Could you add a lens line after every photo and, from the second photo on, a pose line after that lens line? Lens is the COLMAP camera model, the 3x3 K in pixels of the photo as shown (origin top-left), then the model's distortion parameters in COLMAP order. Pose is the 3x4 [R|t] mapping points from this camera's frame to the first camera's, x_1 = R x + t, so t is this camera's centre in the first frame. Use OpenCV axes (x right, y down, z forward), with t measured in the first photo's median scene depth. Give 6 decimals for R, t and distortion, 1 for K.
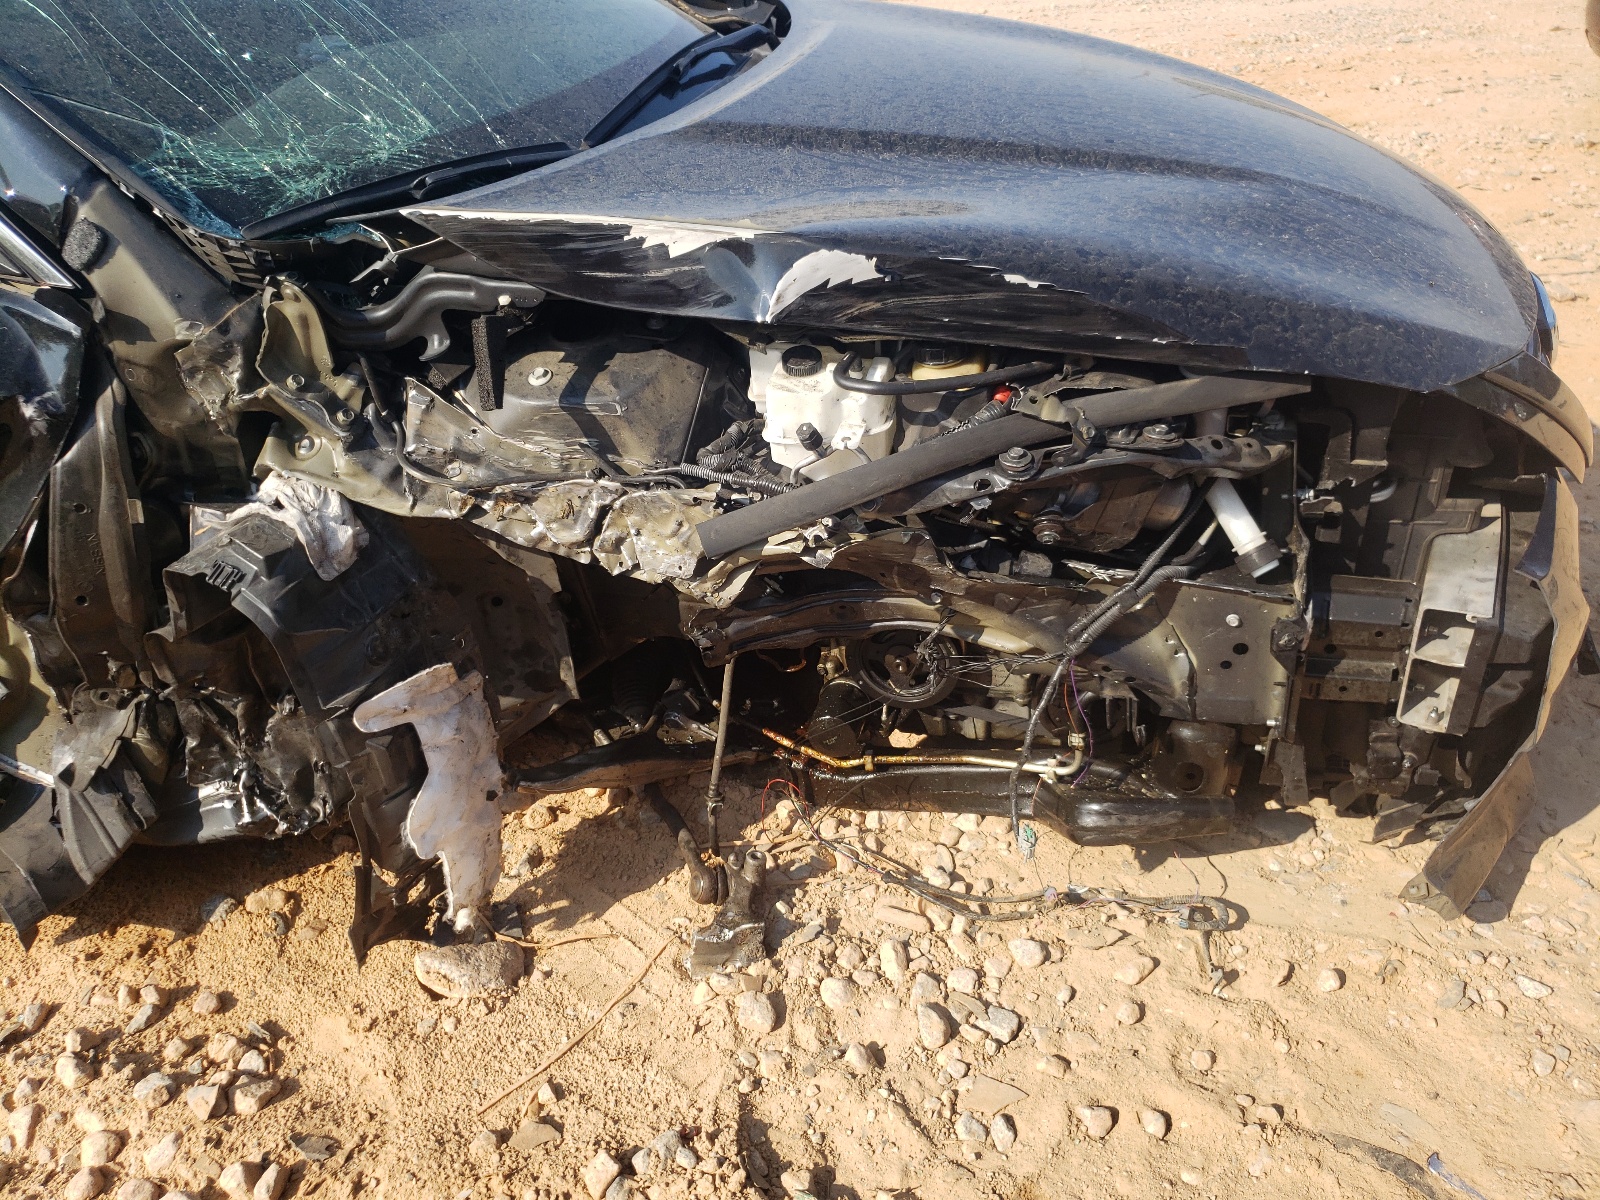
lens RADIAL K [[1219.2, 0, 799.6], [0, 1219.2, 556.8], [0, 0, 1]] dist [-0.006637, 0.074935]
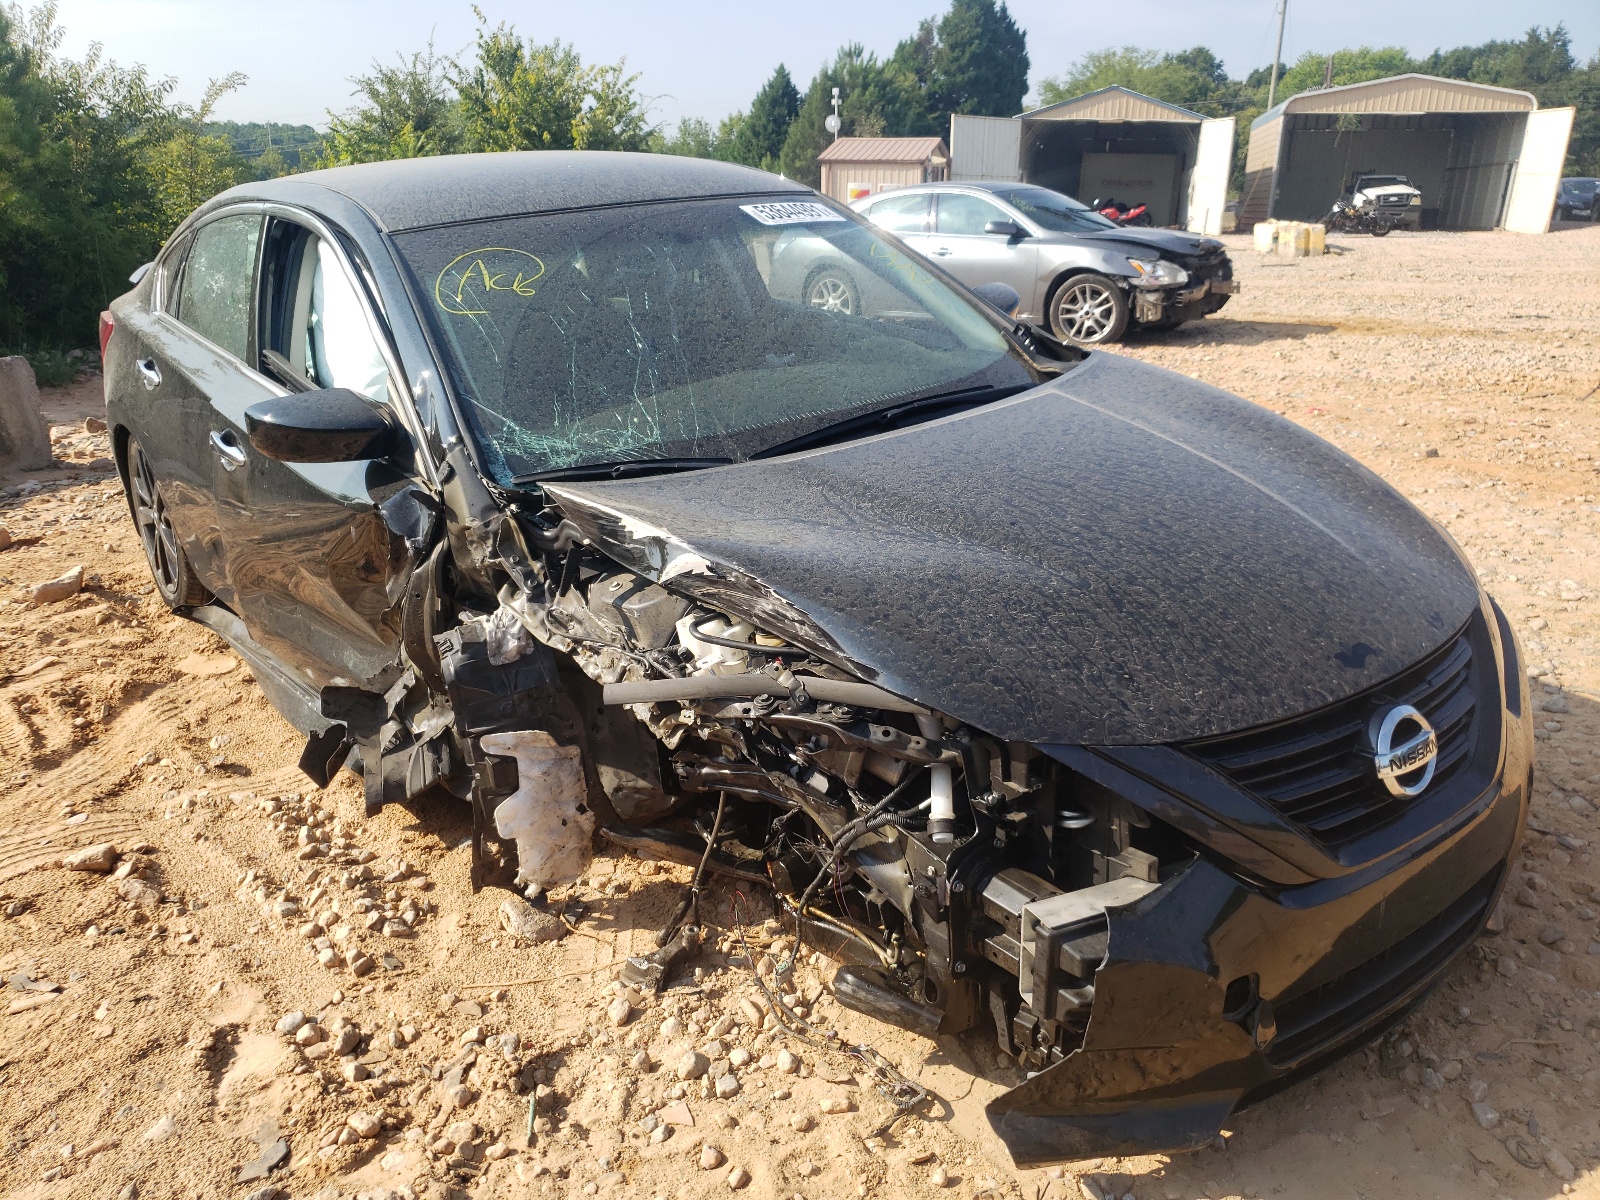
lens RADIAL K [[1189.8, 0, 801.6], [0, 1189.8, 596.4], [0, 0, 1]] dist [0.080064, -0.001849]
pose [[0.796259, 0.236157, -0.556957, 0.933668], [-0.308229, 0.950568, -0.037609, -0.149144], [0.520544, 0.201617, 0.829689, -0.267113]]
